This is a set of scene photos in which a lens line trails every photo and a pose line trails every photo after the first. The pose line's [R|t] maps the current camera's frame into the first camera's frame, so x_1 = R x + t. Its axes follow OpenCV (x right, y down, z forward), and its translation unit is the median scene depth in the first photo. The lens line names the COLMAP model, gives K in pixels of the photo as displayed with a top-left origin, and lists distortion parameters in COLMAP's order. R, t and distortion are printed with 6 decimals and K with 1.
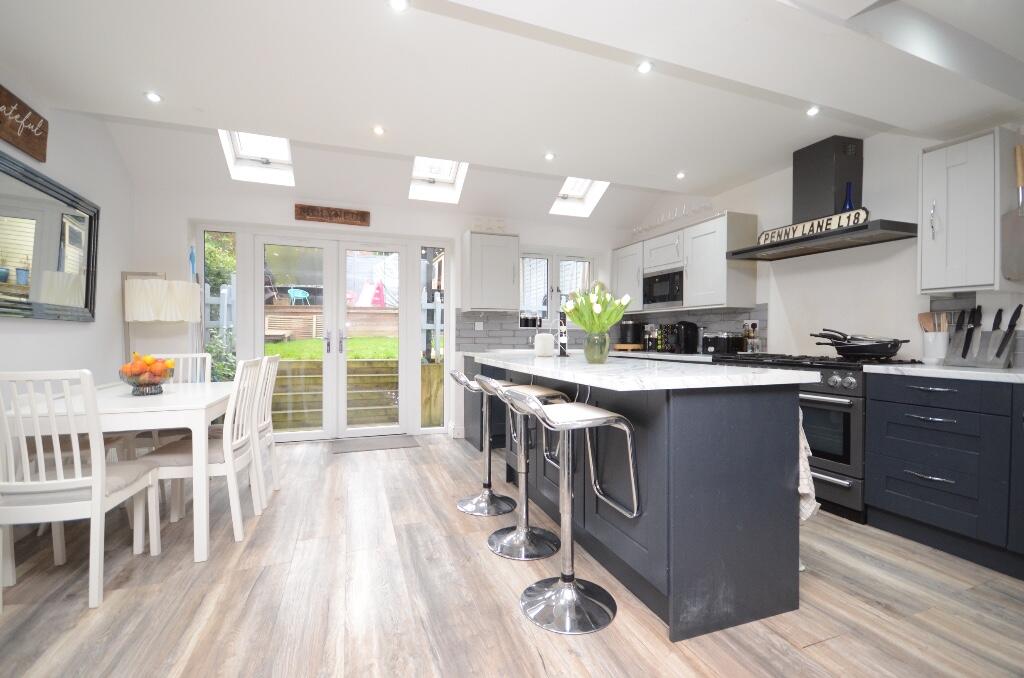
lens RADIAL K [[447.3, 0, 513.2], [0, 447.3, 341.7], [0, 0, 1]] dist [0.000331, -0.000238]
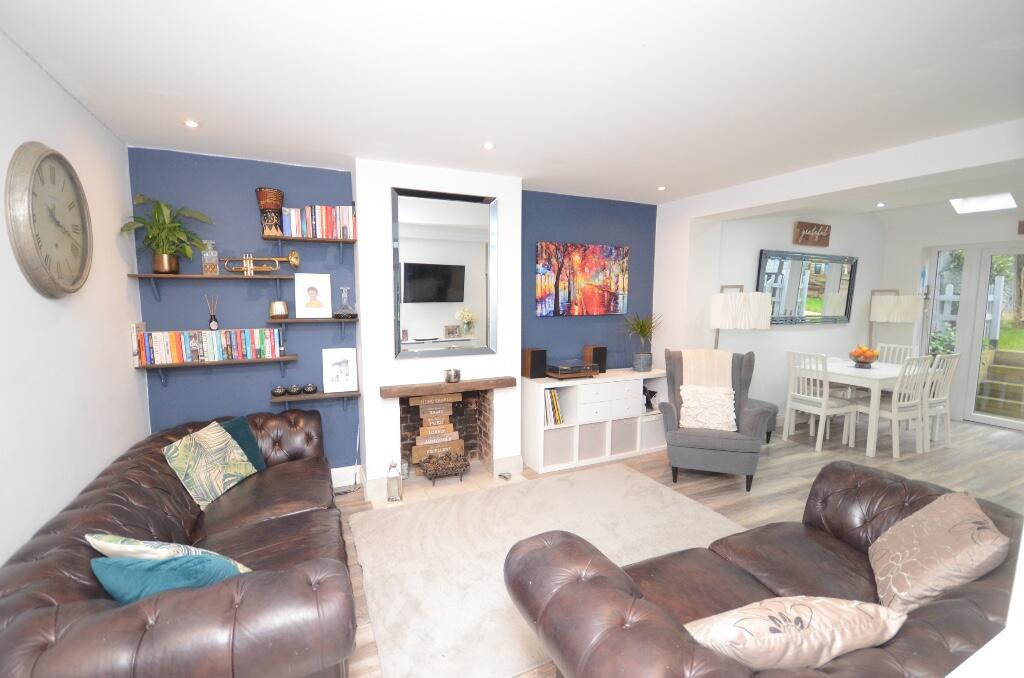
lens RADIAL K [[447.3, 0, 511.2], [0, 447.3, 339.9], [0, 0, 1]] dist [0.000331, -0.000238]
pose [[0.077104, 0.096010, -0.992390, 0.926635], [-0.013429, 0.995362, 0.095255, -0.158724], [0.996933, 0.005983, 0.078036, -0.615994]]
